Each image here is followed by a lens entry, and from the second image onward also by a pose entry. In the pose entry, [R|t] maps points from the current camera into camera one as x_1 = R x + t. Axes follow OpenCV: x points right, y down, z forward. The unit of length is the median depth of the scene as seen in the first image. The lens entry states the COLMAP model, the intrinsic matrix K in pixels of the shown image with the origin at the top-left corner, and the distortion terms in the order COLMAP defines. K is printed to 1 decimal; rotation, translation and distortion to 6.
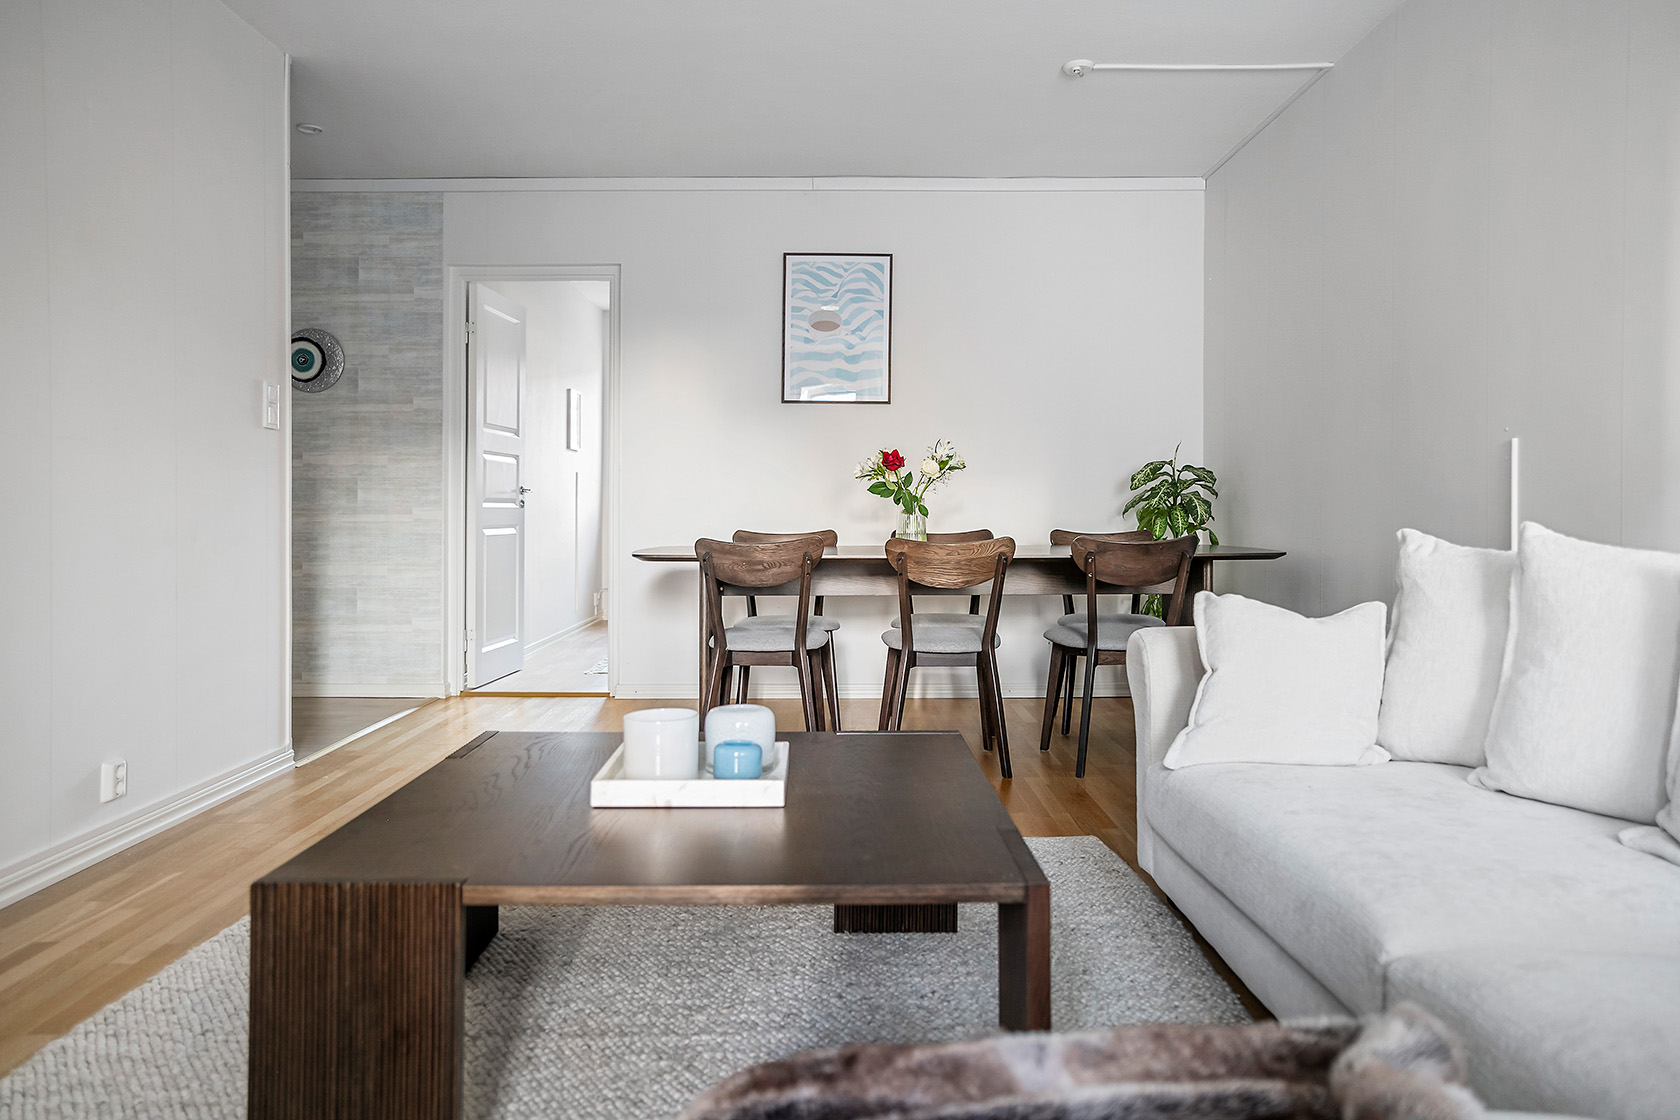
lens RADIAL K [[1170.1, 0, 833.5], [0, 1170.1, 551.4], [0, 0, 1]] dist [-0.001434, 0.000710]
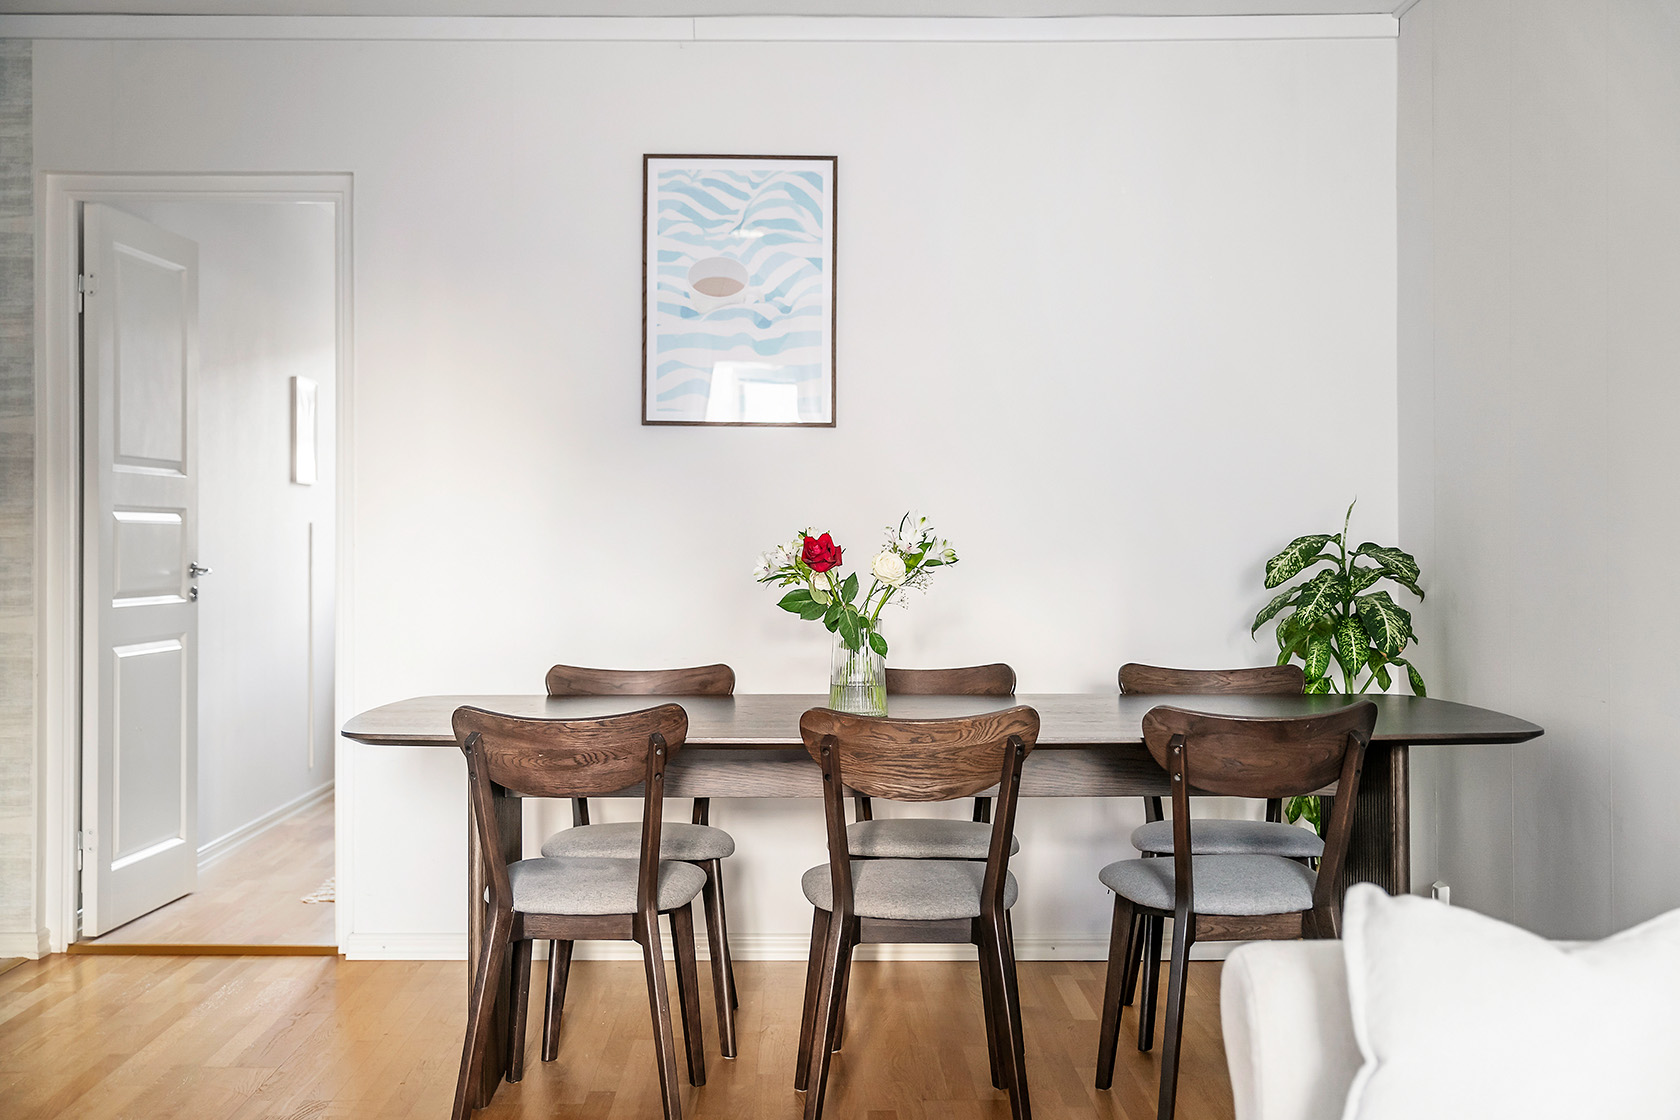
lens RADIAL K [[1932.5, 0, 847.2], [0, 1932.5, 566.0], [0, 0, 1]] dist [0.052774, 0.000000]
pose [[0.999926, -0.009370, 0.007805, 0.050438], [0.009402, 0.999947, -0.004170, -0.061412], [-0.007766, 0.004243, 0.999961, 0.089783]]
